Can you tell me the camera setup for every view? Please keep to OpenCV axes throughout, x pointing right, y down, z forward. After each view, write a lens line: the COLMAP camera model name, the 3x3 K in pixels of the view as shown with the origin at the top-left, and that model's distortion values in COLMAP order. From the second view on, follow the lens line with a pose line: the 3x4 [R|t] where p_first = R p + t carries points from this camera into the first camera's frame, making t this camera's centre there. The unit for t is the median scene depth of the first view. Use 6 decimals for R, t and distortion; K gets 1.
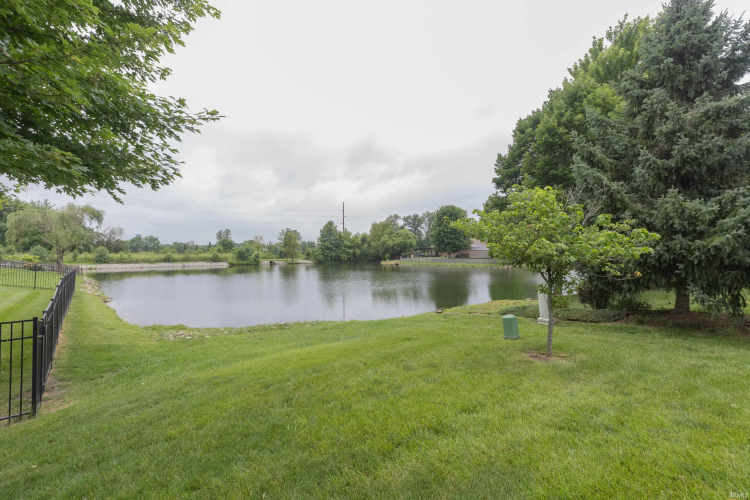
lens RADIAL K [[338.5, 0, 369.7], [0, 338.5, 249.9], [0, 0, 1]] dist [-0.000985, 0.000210]
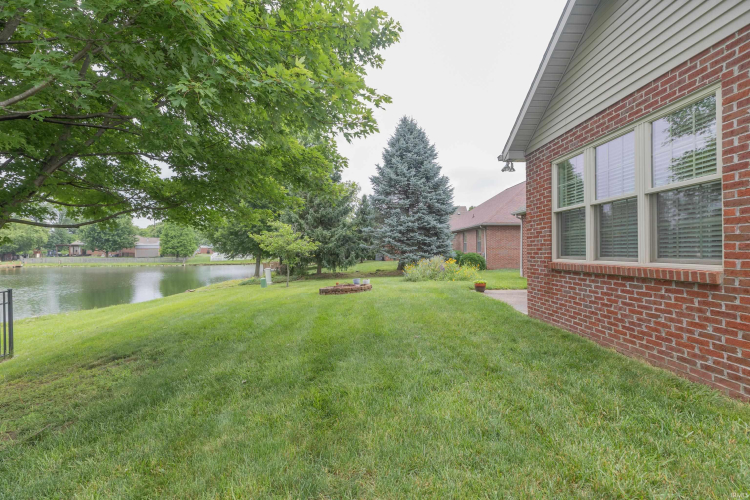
lens RADIAL K [[360.7, 0, 375.0], [0, 360.7, 250.0], [0, 0, 1]] dist [0.003337, 0.000616]
pose [[0.574654, 0.008541, 0.818352, -1.164025], [-0.009598, 0.999947, -0.003697, 0.020178], [-0.818340, -0.005730, 0.574705, -0.990431]]
